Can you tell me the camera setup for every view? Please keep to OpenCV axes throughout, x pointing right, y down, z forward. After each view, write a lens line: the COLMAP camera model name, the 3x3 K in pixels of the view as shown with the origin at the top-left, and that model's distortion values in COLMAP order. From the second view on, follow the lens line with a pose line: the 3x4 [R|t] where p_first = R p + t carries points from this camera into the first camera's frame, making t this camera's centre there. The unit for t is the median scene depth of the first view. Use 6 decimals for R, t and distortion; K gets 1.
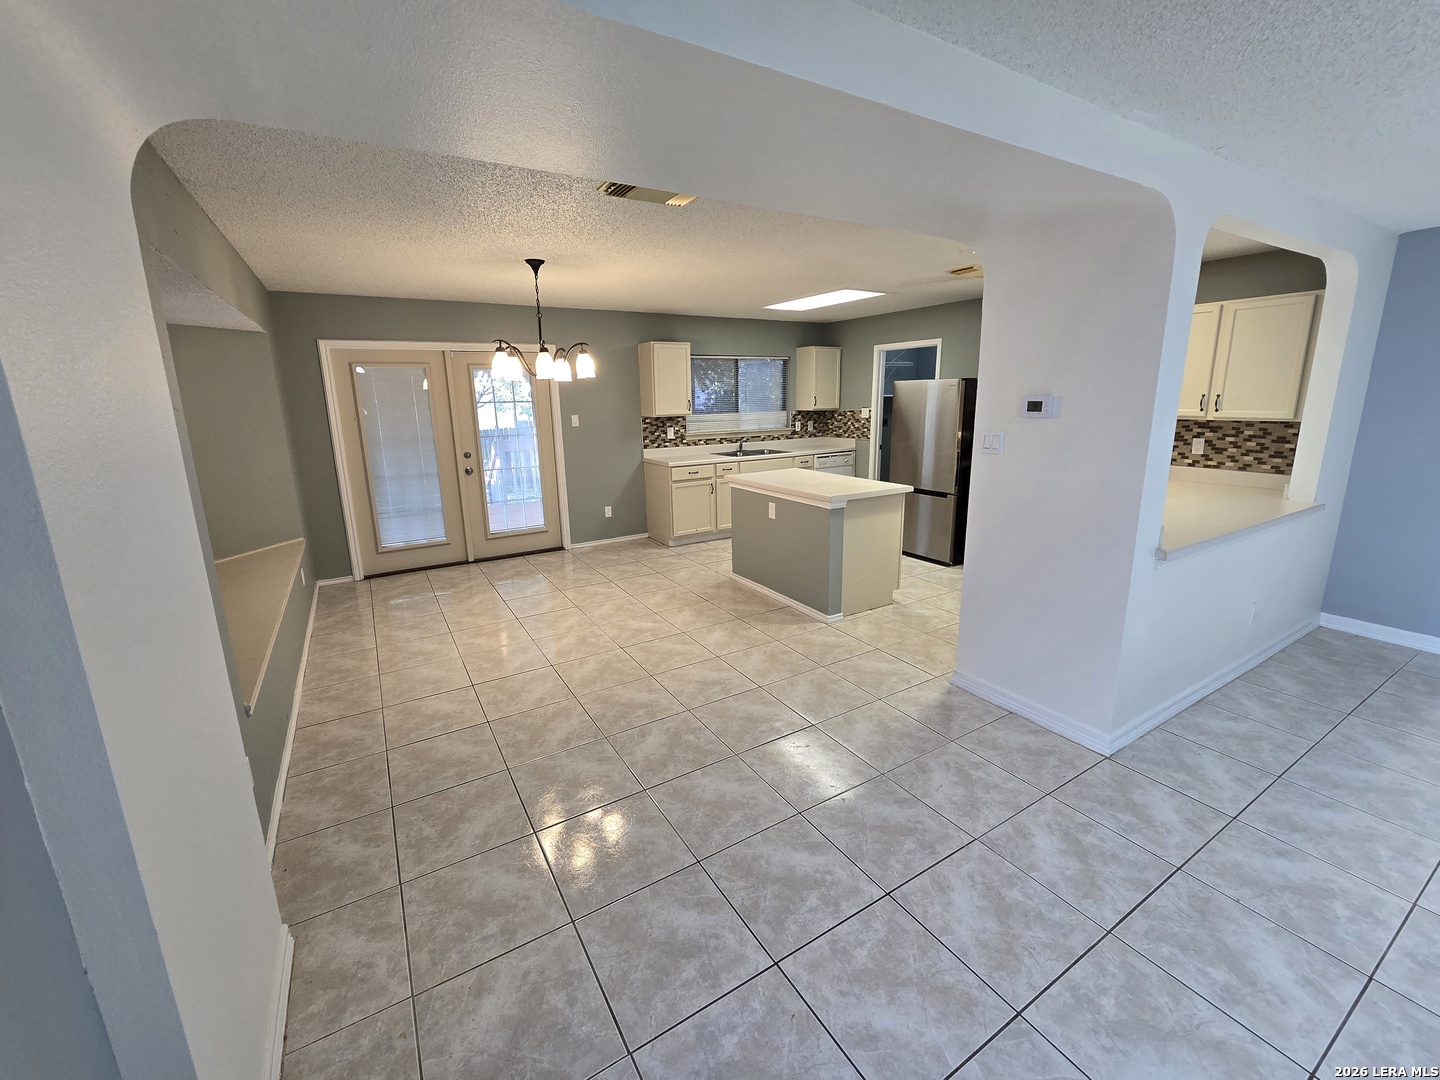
lens RADIAL K [[592.3, 0, 716.7], [0, 592.3, 522.6], [0, 0, 1]] dist [0.000270, -0.002916]
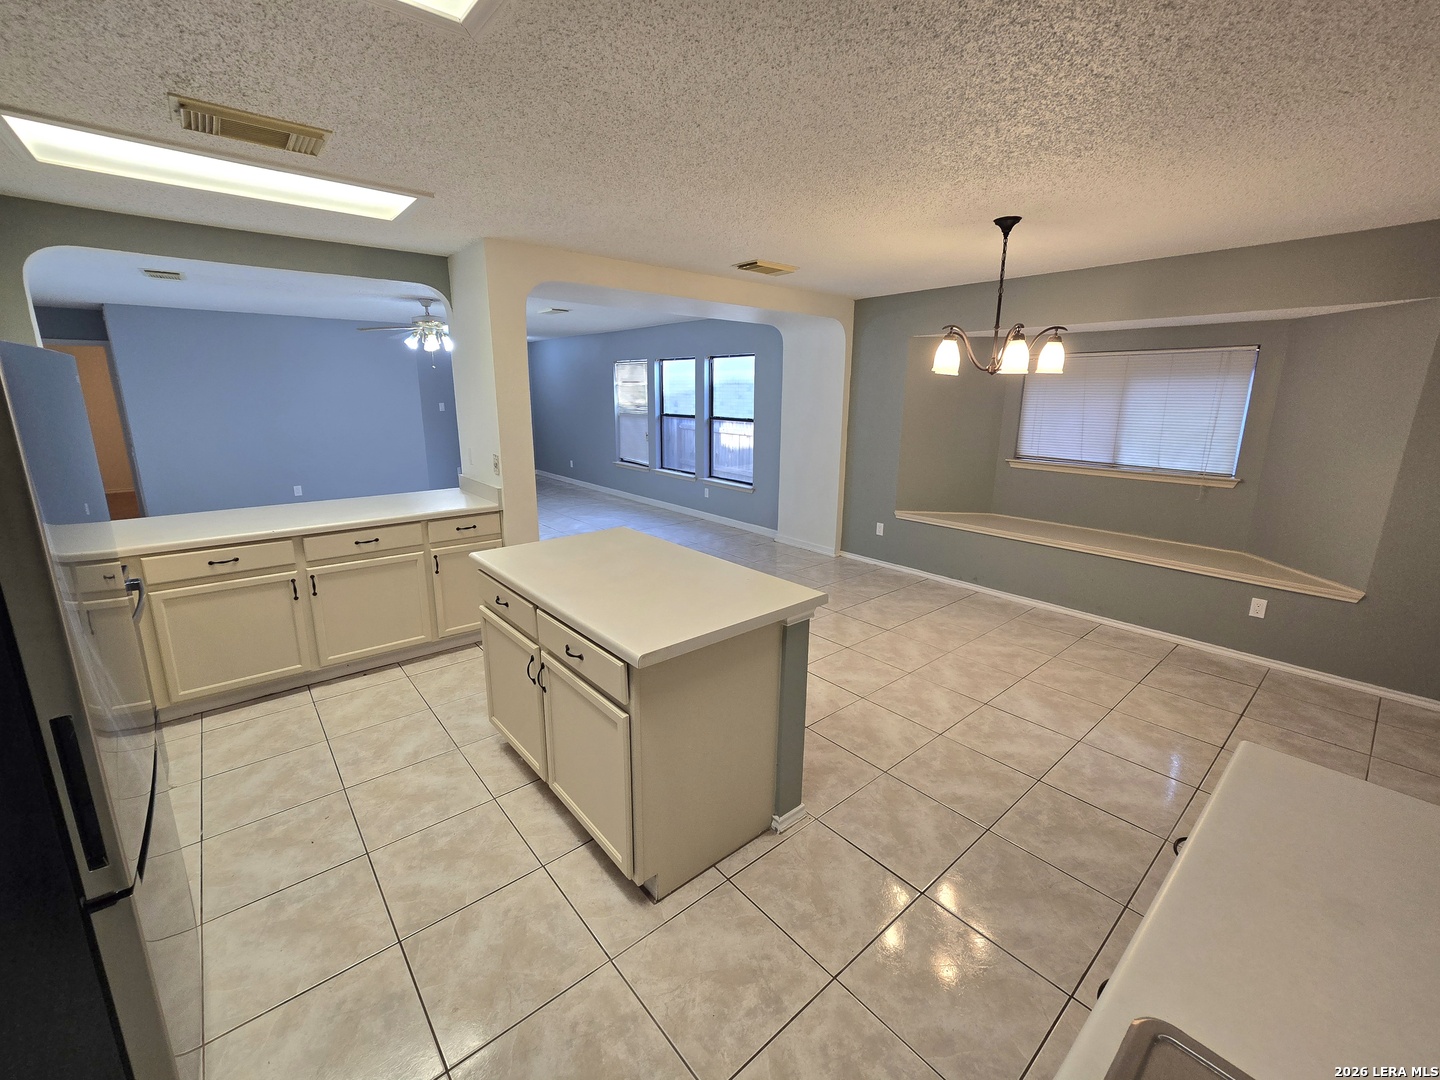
lens RADIAL K [[592.3, 0, 717.0], [0, 592.3, 523.8], [0, 0, 1]] dist [0.000270, -0.002916]
pose [[-0.987049, 0.045533, -0.153824, 0.142130], [-0.024237, 0.905540, 0.423567, -0.280576], [0.158580, 0.421810, -0.892709, 1.259402]]
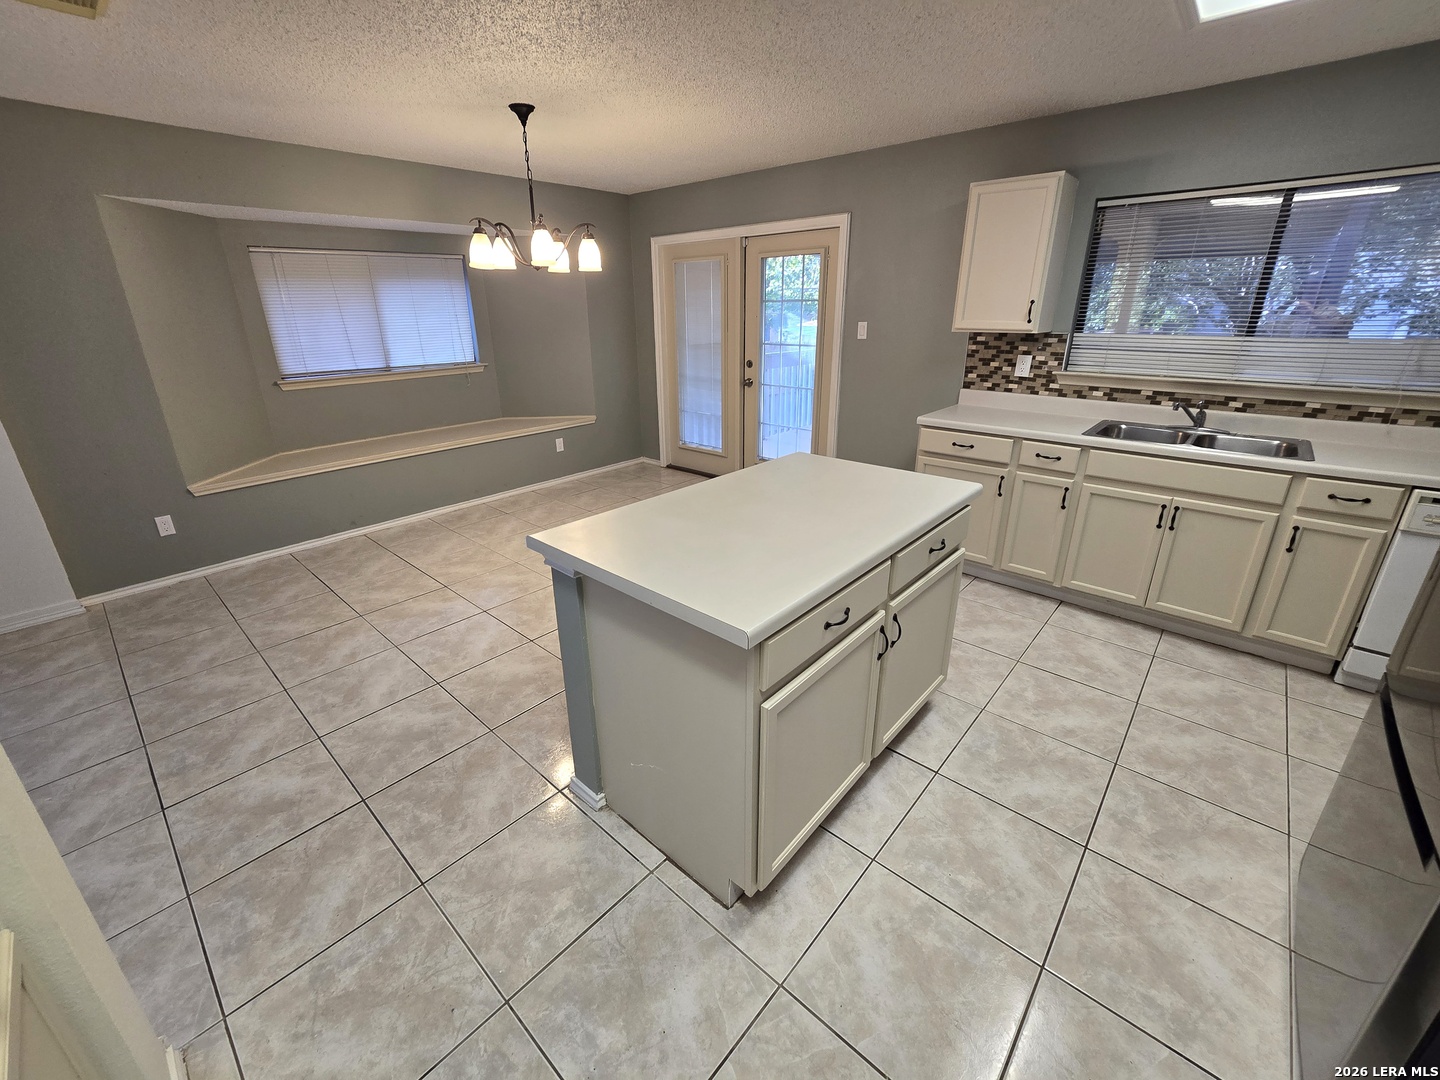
lens RADIAL K [[592.3, 0, 715.4], [0, 592.3, 522.5], [0, 0, 1]] dist [0.000270, -0.002916]
pose [[0.292474, 0.343668, -0.892385, 0.445616], [-0.201920, 0.934344, 0.293649, -0.149617], [0.934713, 0.094306, 0.342664, 0.717418]]
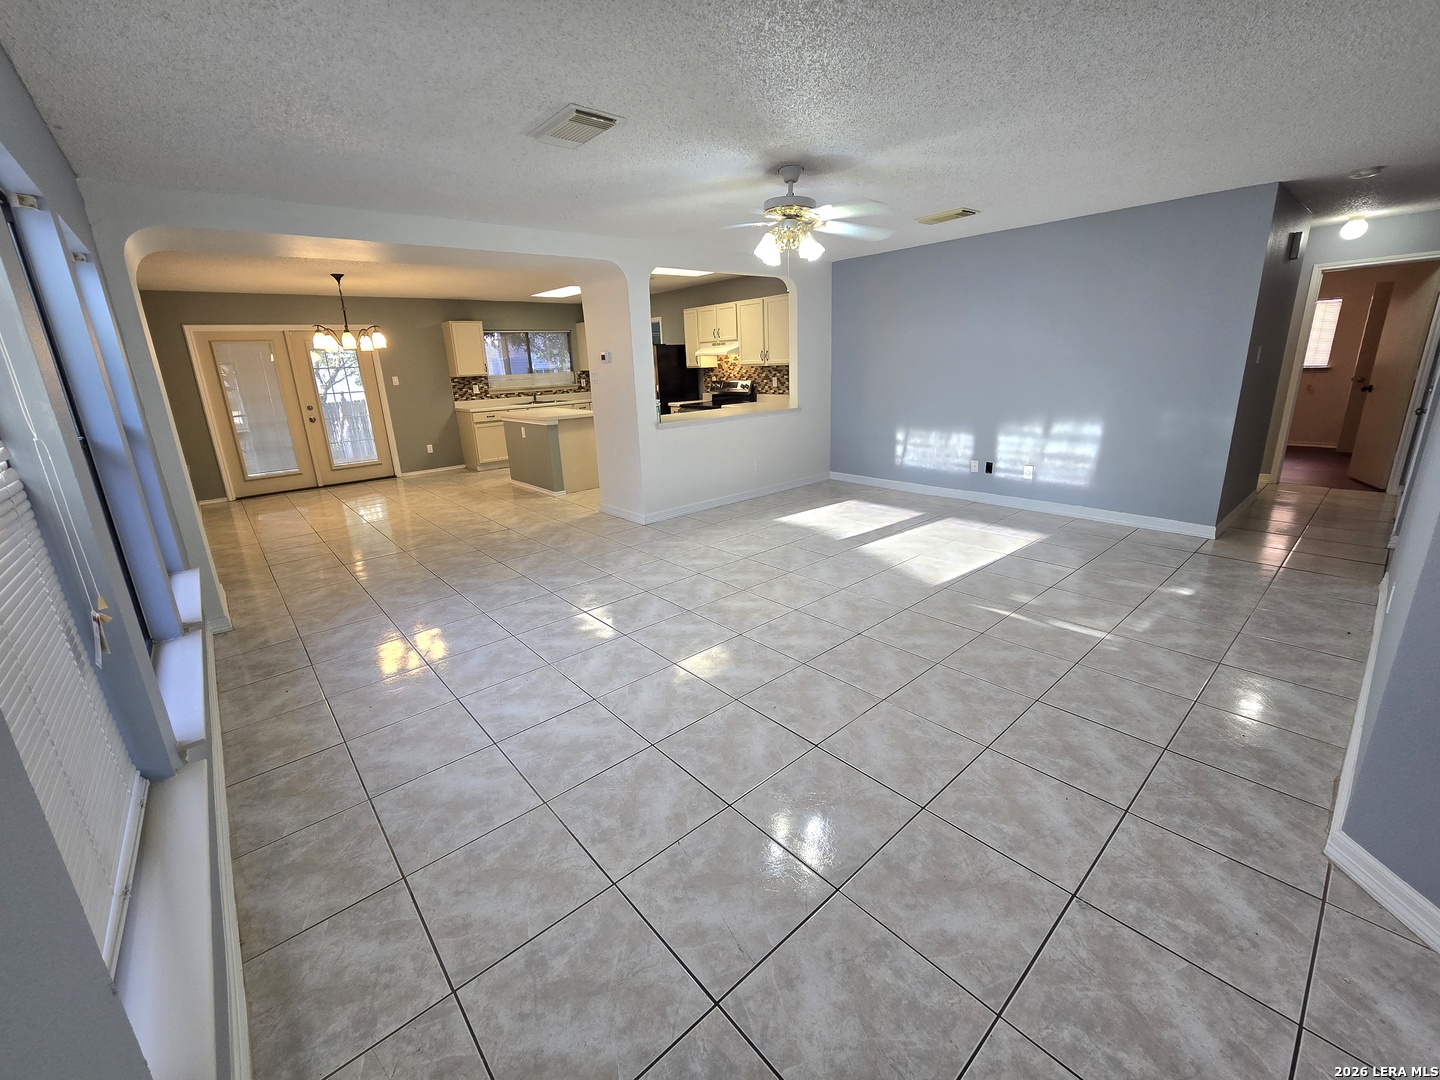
lens RADIAL K [[592.3, 0, 719.2], [0, 592.3, 527.6], [0, 0, 1]] dist [0.000270, -0.002916]
pose [[0.984196, -0.068744, 0.163196, 0.281000], [0.059617, 0.996405, 0.060184, 0.142824], [-0.166747, -0.049503, 0.984756, -0.544318]]
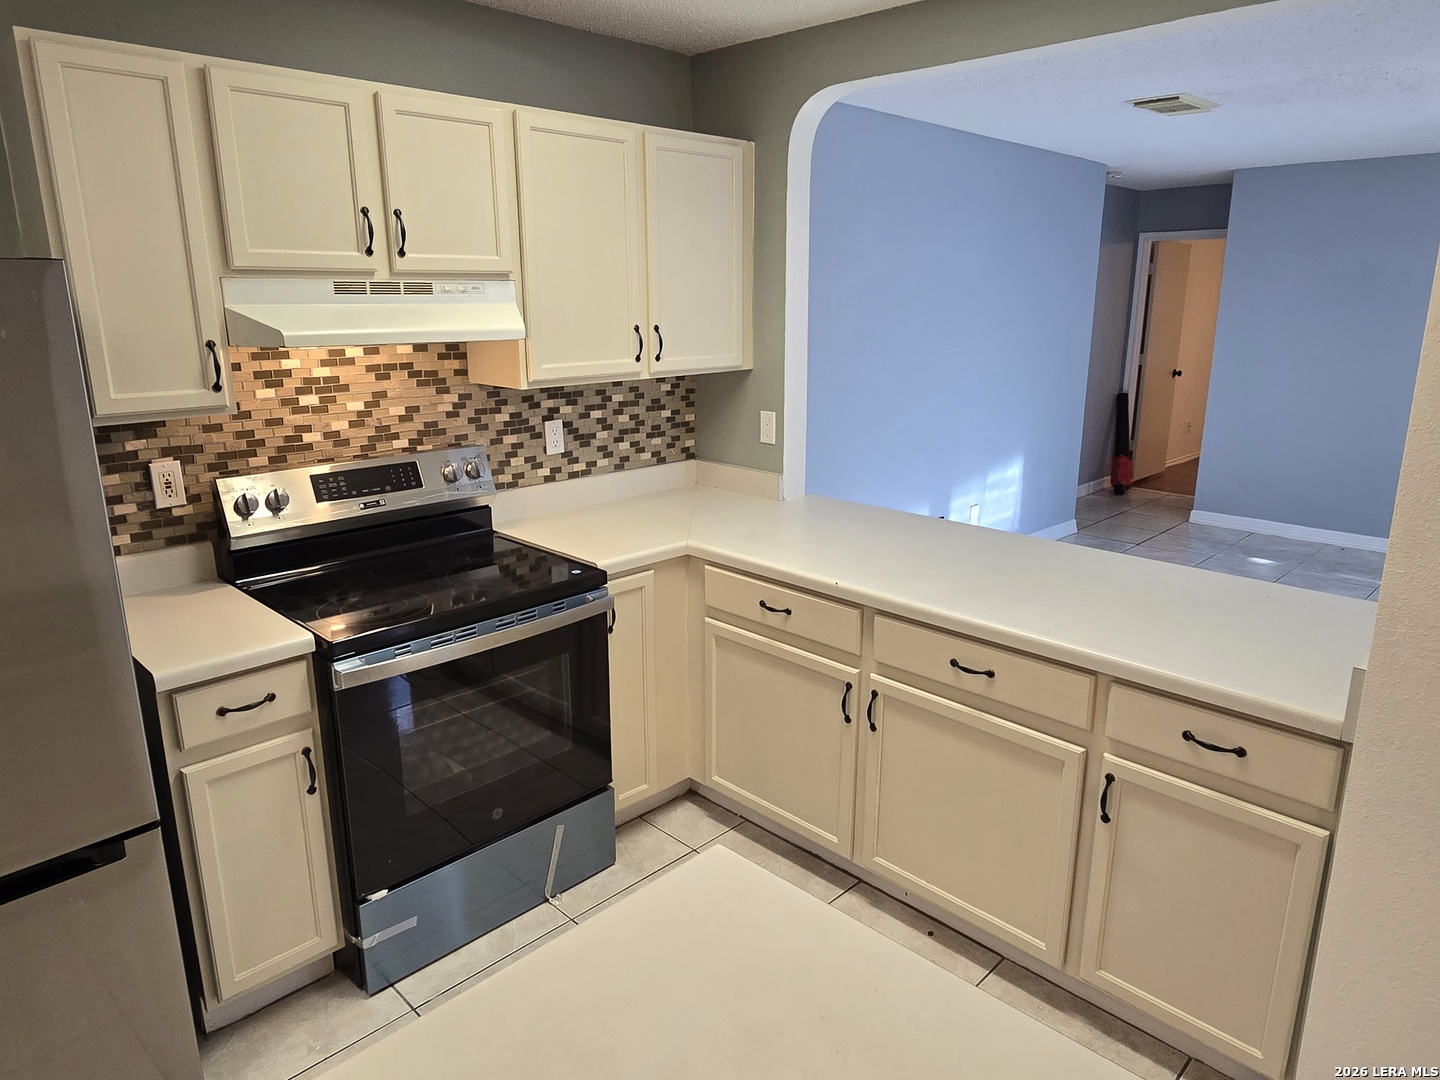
lens RADIAL K [[929.6, 0, 730.3], [0, 929.6, 526.8], [0, 0, 1]] dist [0.004133, -0.004428]
pose [[-0.249157, -0.219740, 0.943205, 0.063292], [0.211265, 0.938131, 0.274366, -0.188570], [-0.945139, 0.267626, -0.187319, 0.826264]]
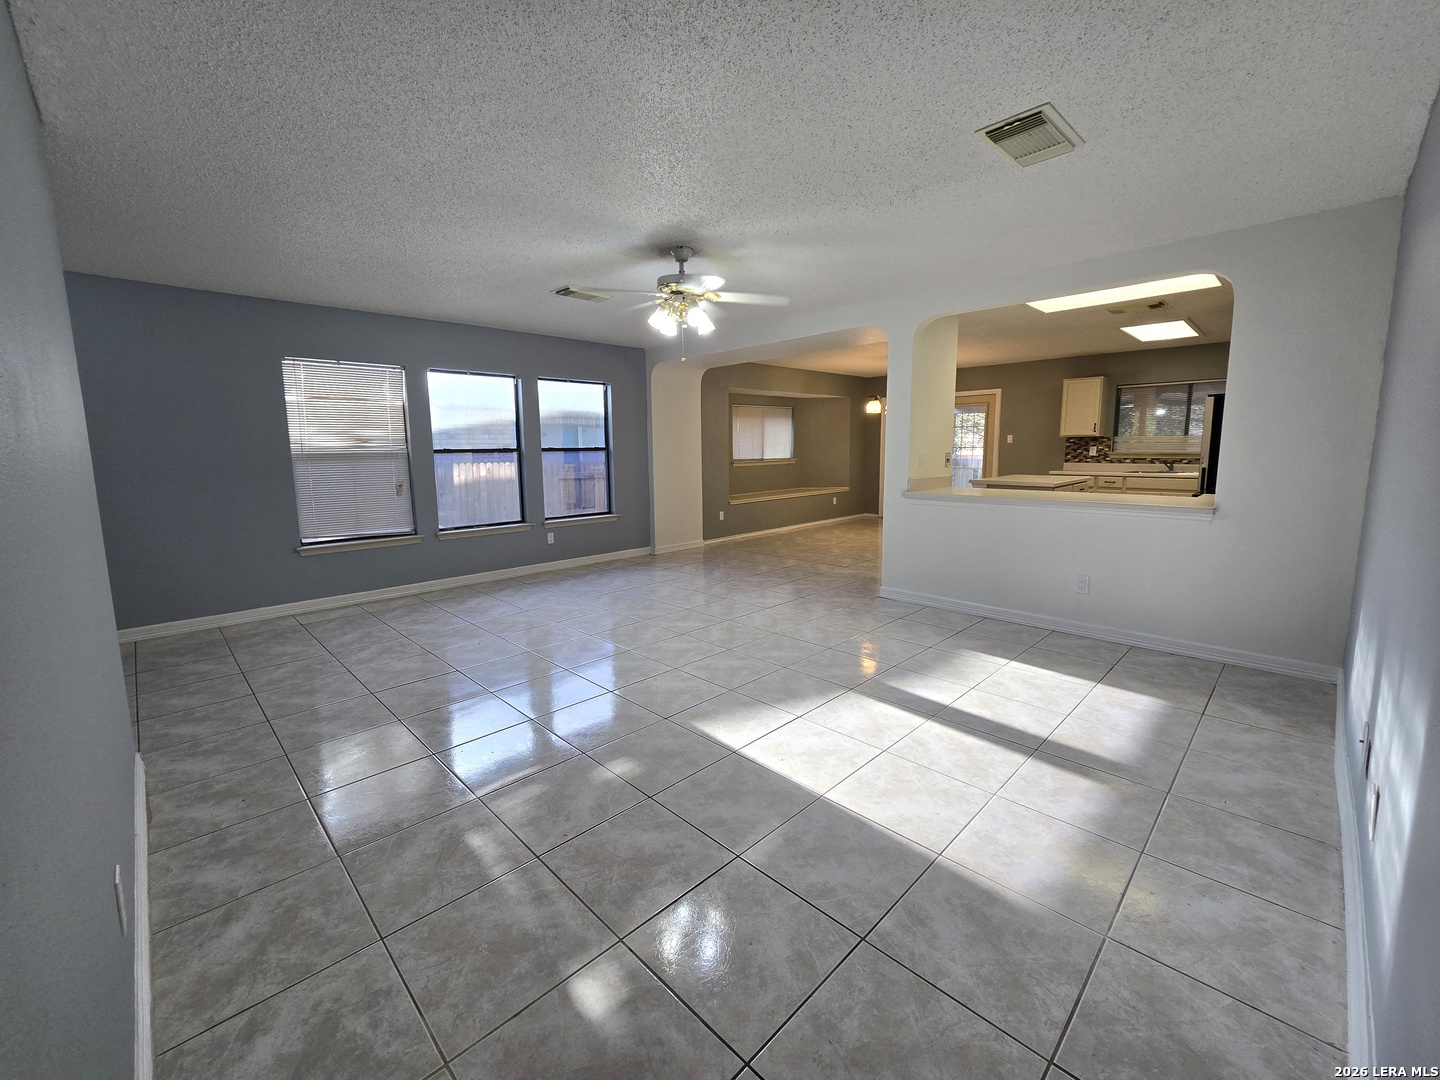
lens RADIAL K [[592.3, 0, 711.4], [0, 592.3, 526.1], [0, 0, 1]] dist [0.000270, -0.002916]
pose [[0.229990, 0.147234, -0.961991, 1.152107], [-0.201744, 0.974230, 0.100875, 0.041140], [0.952053, 0.170876, 0.253766, -0.026429]]
